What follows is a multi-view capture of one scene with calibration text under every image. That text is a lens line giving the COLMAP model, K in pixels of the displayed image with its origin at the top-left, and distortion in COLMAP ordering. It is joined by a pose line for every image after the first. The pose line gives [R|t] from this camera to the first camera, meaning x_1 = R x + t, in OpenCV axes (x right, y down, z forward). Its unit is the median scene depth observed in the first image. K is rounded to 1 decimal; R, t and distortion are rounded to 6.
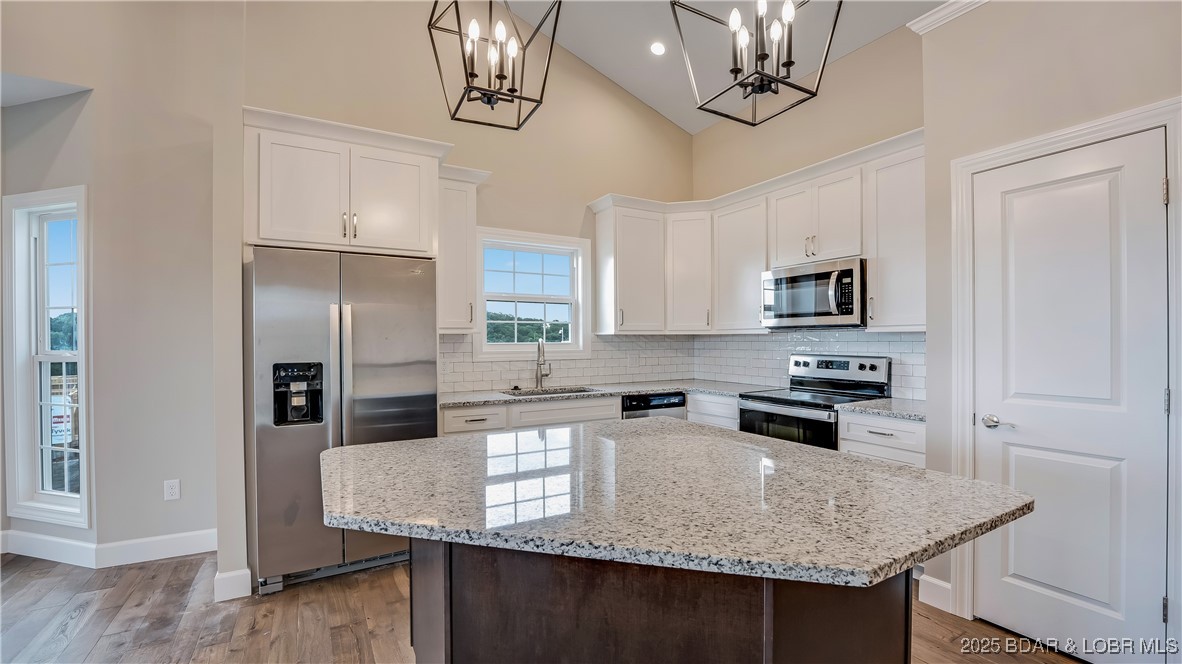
lens RADIAL K [[497.9, 0, 591.9], [0, 497.9, 342.0], [0, 0, 1]] dist [-0.023468, -0.000233]
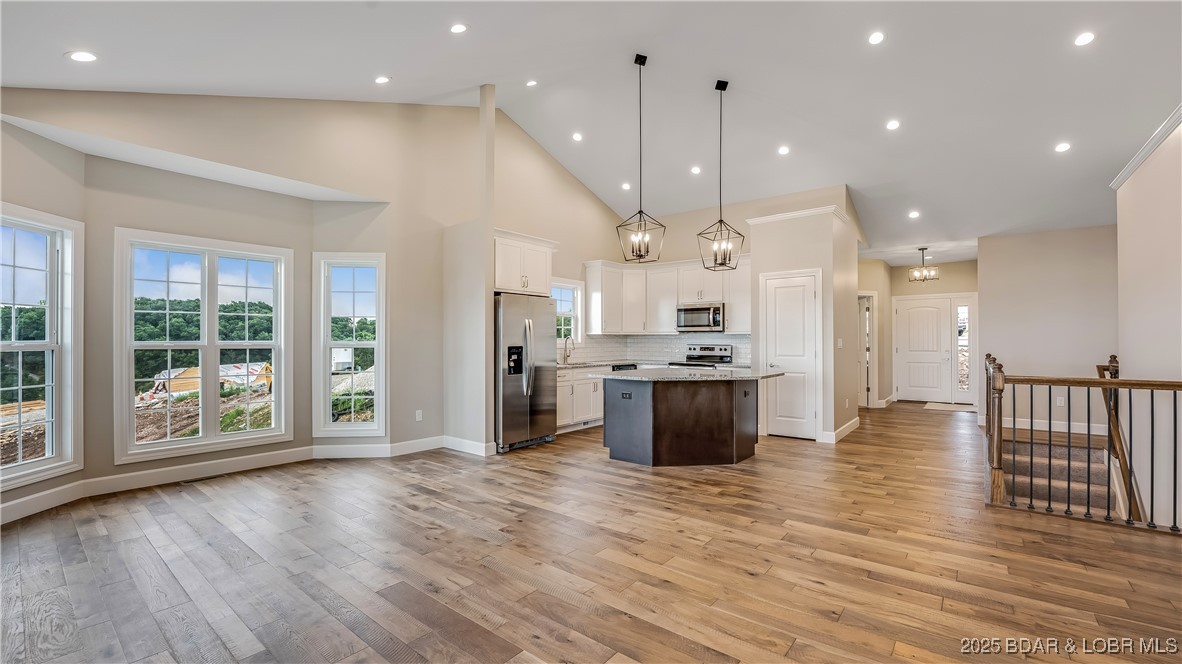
lens RADIAL K [[487.0, 0, 591.0], [0, 487.0, 332.0], [0, 0, 1]] dist [-0.046498, -0.000151]
pose [[0.931983, 0.009548, 0.362377, -0.766706], [-0.002164, 0.999782, -0.020777, 0.017066], [-0.362496, 0.018579, 0.931800, -0.807717]]
